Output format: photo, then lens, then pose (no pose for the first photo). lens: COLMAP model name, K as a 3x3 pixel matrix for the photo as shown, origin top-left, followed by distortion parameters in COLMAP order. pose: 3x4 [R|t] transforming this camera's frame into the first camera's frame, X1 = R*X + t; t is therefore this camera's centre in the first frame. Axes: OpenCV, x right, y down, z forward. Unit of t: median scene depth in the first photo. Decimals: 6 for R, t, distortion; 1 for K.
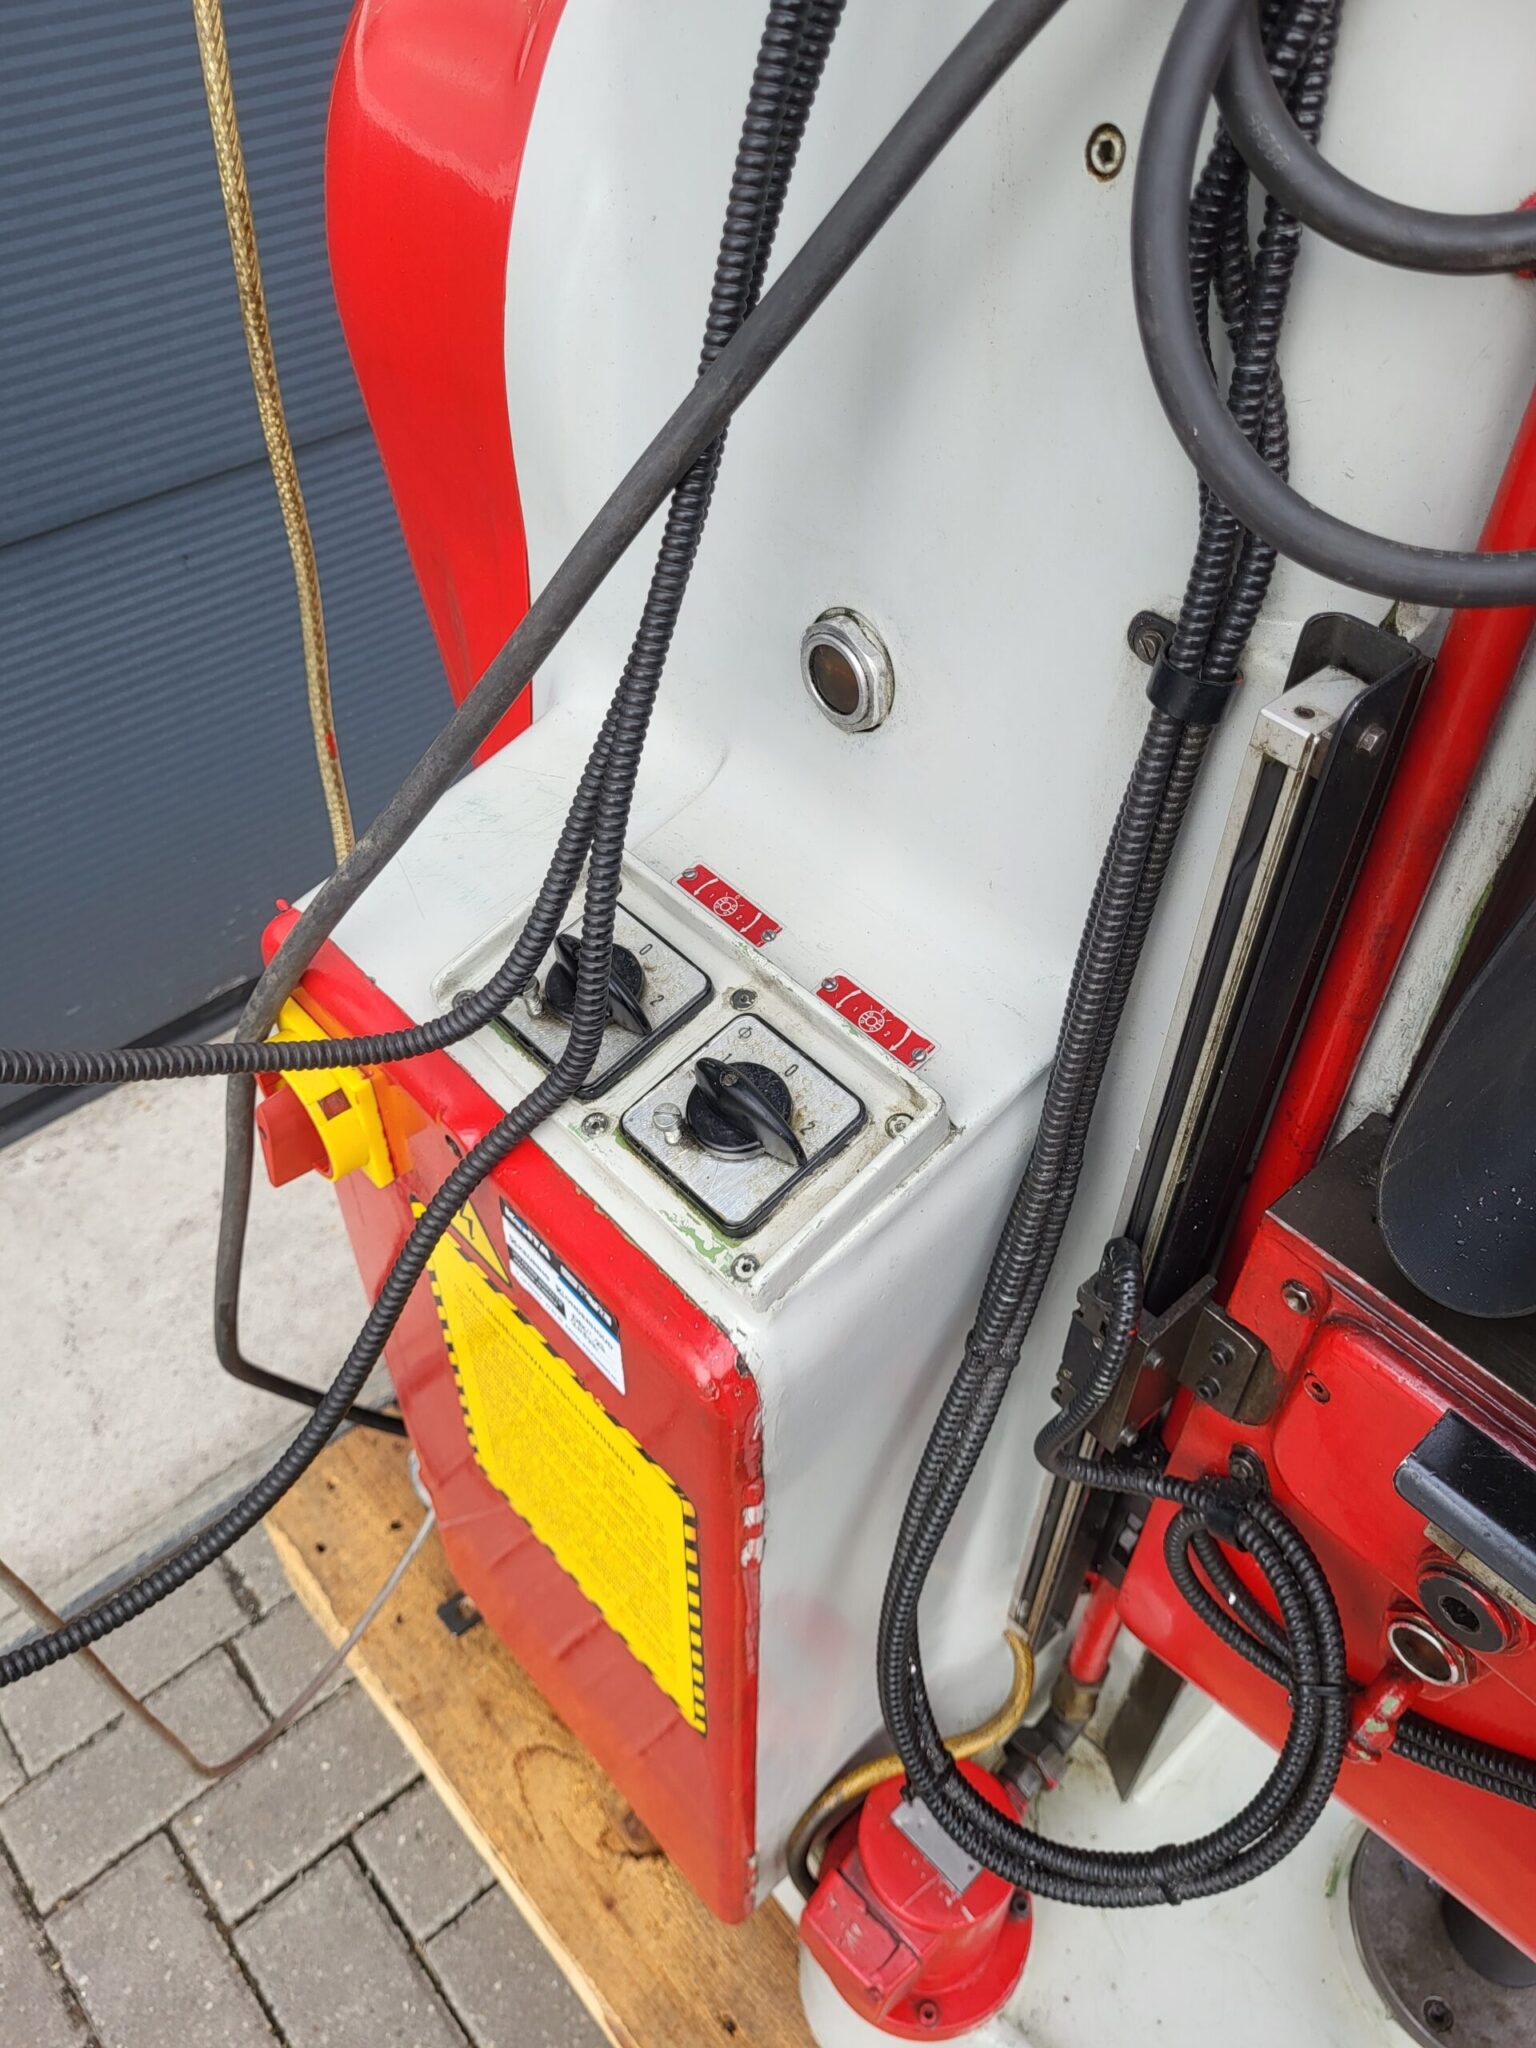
lens RADIAL K [[1564.5, 0, 796.6], [0, 1564.5, 1006.2], [0, 0, 1]] dist [0.038237, -0.046482]
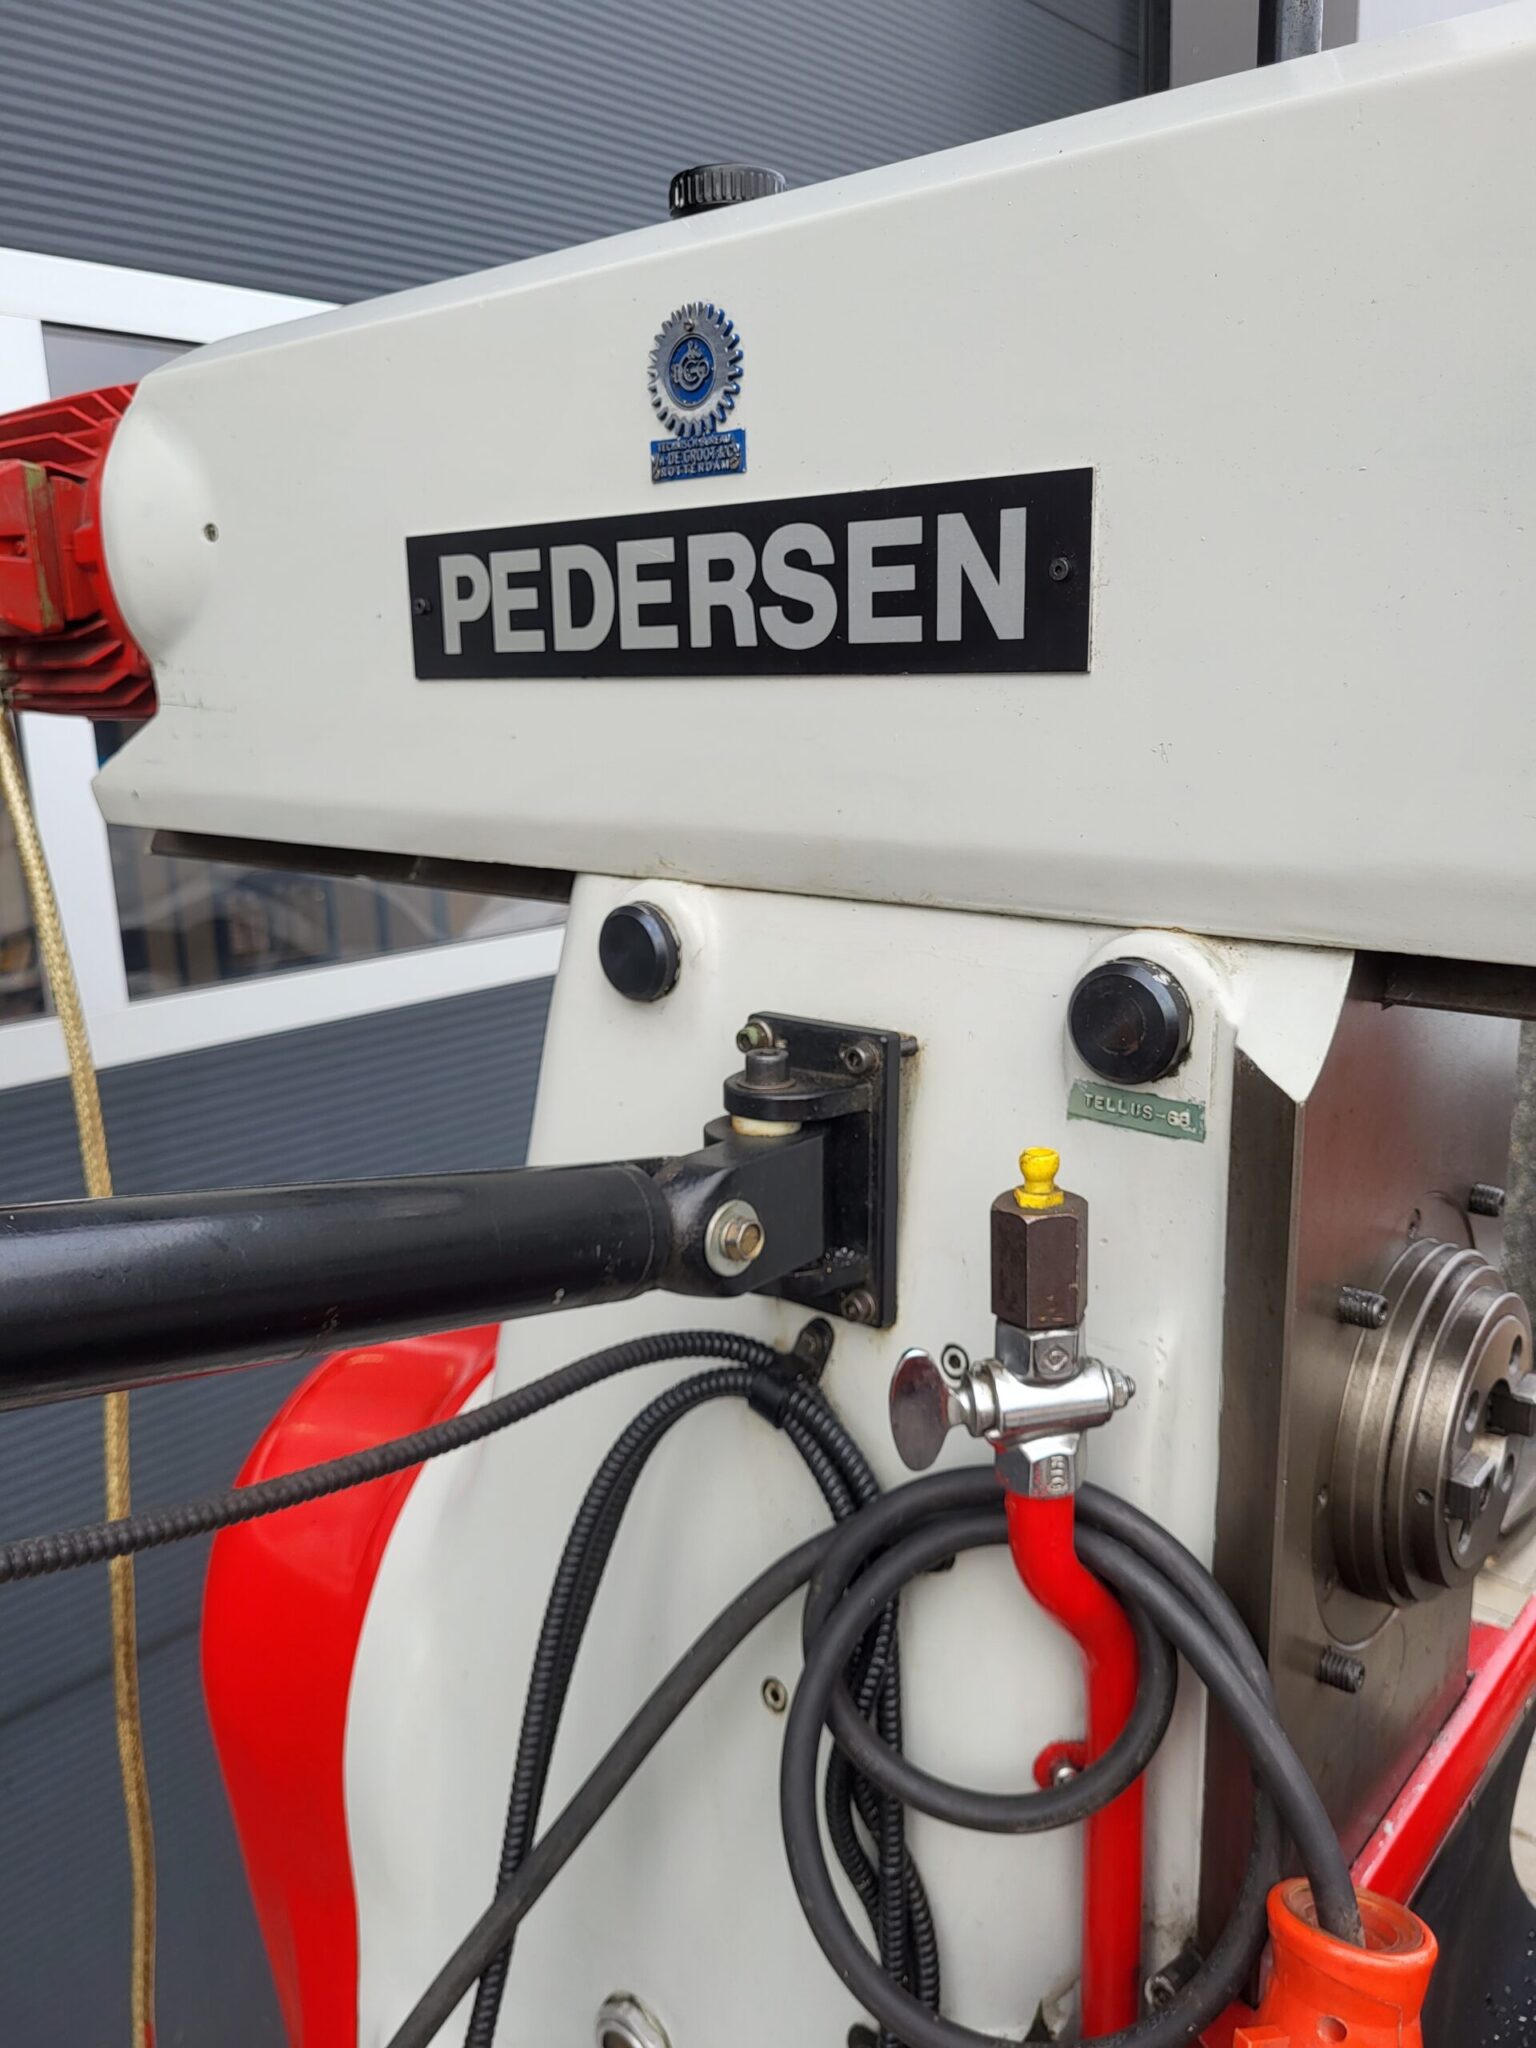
lens RADIAL K [[1564.5, 0, 796.6], [0, 1564.5, 1006.2], [0, 0, 1]] dist [0.038237, -0.046482]
pose [[0.989856, -0.064669, 0.126504, 0.069538], [0.124110, 0.826974, -0.548371, -0.256169], [-0.069153, 0.558509, 0.826611, -0.548214]]
